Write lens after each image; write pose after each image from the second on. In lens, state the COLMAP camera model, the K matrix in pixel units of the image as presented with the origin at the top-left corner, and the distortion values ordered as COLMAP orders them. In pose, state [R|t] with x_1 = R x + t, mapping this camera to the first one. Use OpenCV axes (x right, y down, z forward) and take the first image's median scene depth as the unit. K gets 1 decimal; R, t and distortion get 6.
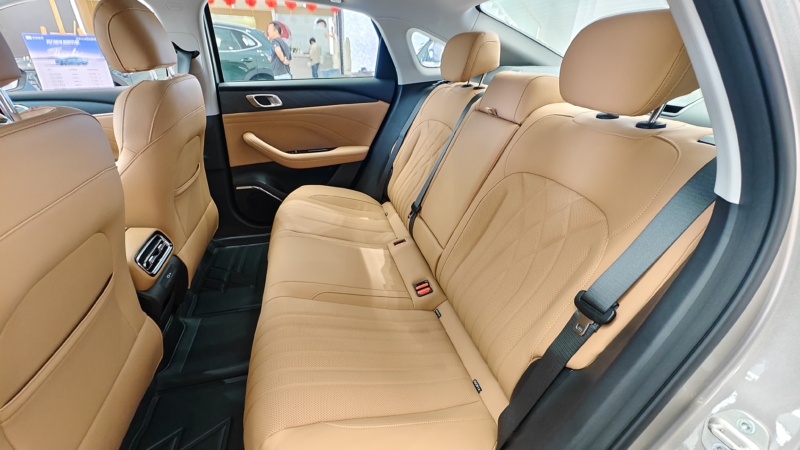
lens RADIAL K [[322.7, 0, 400.0], [0, 322.7, 225.0], [0, 0, 1]] dist [0.007166, -0.000280]
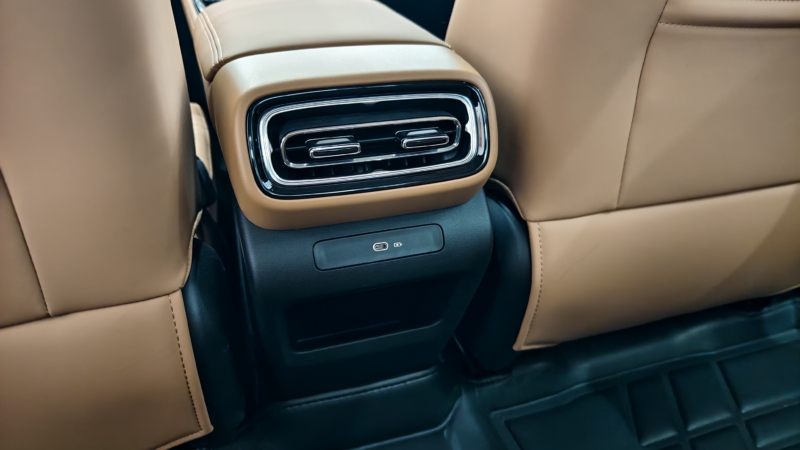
lens RADIAL K [[557.0, 0, 400.0], [0, 557.0, 225.0], [0, 0, 1]] dist [-0.041414, 0.000657]
pose [[0.055570, 0.448502, -0.892052, -0.220227], [-0.477506, 0.796574, 0.370752, -0.016820], [0.876869, 0.405358, 0.258428, 0.592448]]
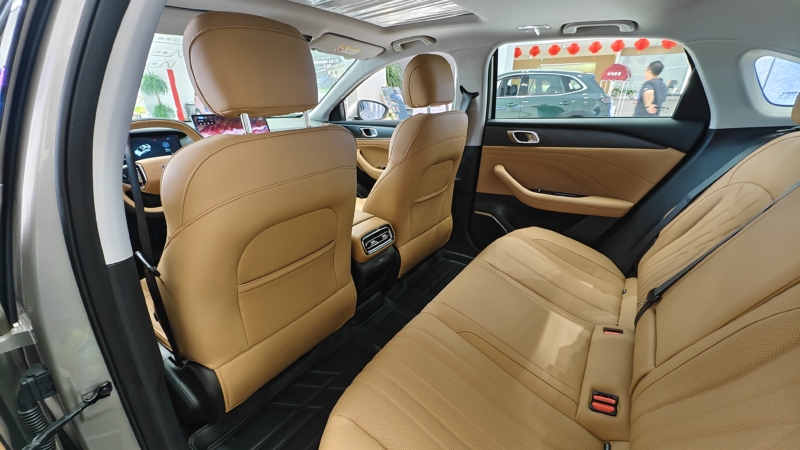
lens RADIAL K [[326.0, 0, 400.0], [0, 326.0, 225.0], [0, 0, 1]] dist [-0.000785, -0.000128]
pose [[0.641180, 0.264467, -0.720378, 0.145268], [-0.345732, 0.937623, 0.036500, -0.028918], [0.685096, 0.225655, 0.692620, 0.088913]]
